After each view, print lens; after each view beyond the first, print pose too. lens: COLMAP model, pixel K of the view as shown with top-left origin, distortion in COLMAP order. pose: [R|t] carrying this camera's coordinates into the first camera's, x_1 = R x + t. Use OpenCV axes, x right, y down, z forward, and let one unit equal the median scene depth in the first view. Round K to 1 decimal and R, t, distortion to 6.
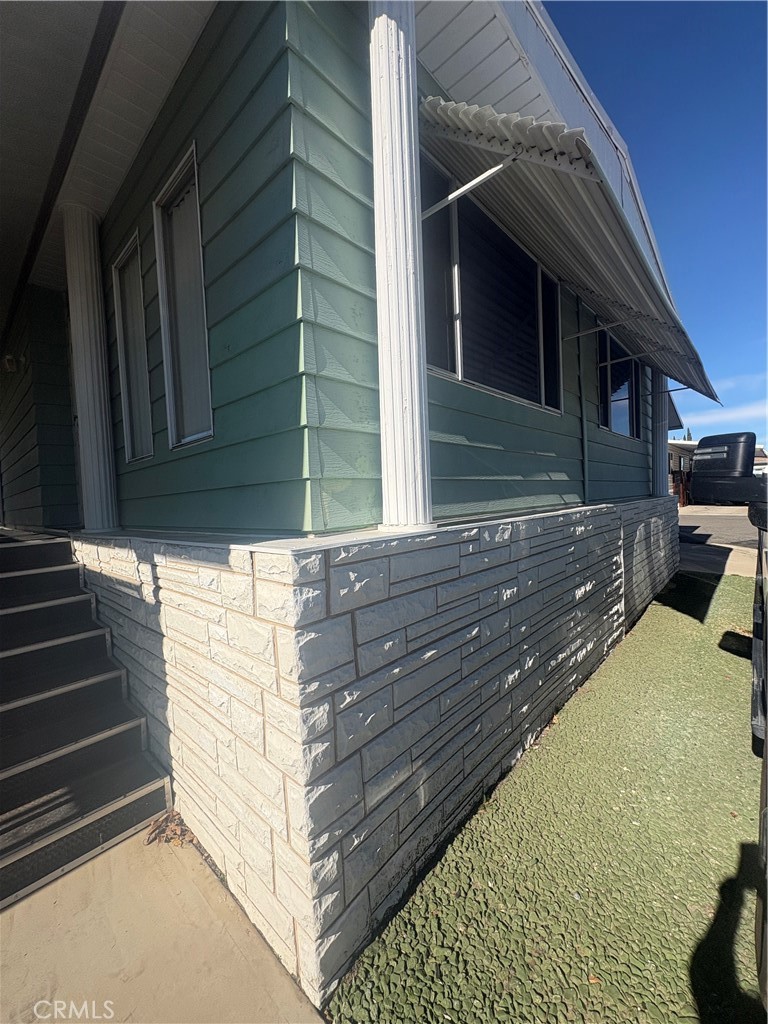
lens RADIAL K [[407.5, 0, 385.3], [0, 407.5, 513.6], [0, 0, 1]] dist [-0.003548, 0.001006]
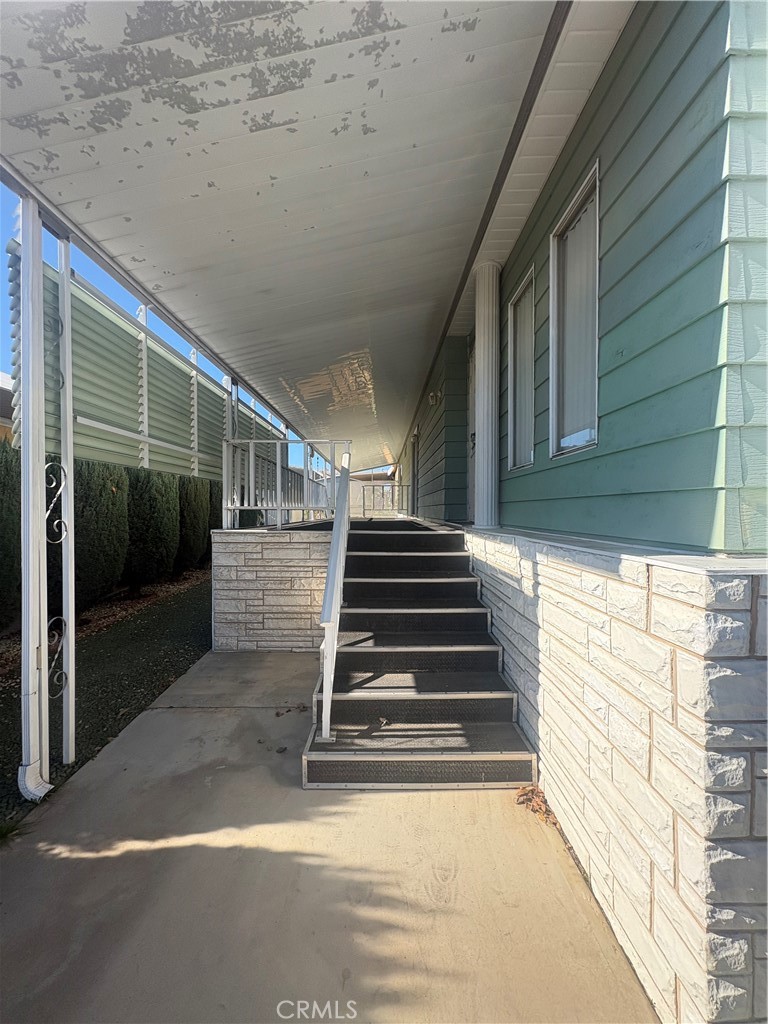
lens RADIAL K [[407.5, 0, 383.3], [0, 407.5, 512.5], [0, 0, 1]] dist [-0.003548, 0.001006]
pose [[0.683029, 0.054614, -0.728346, -0.050679], [-0.061951, 0.997939, 0.016733, -0.005002], [0.727759, 0.033693, 0.685005, -0.094780]]
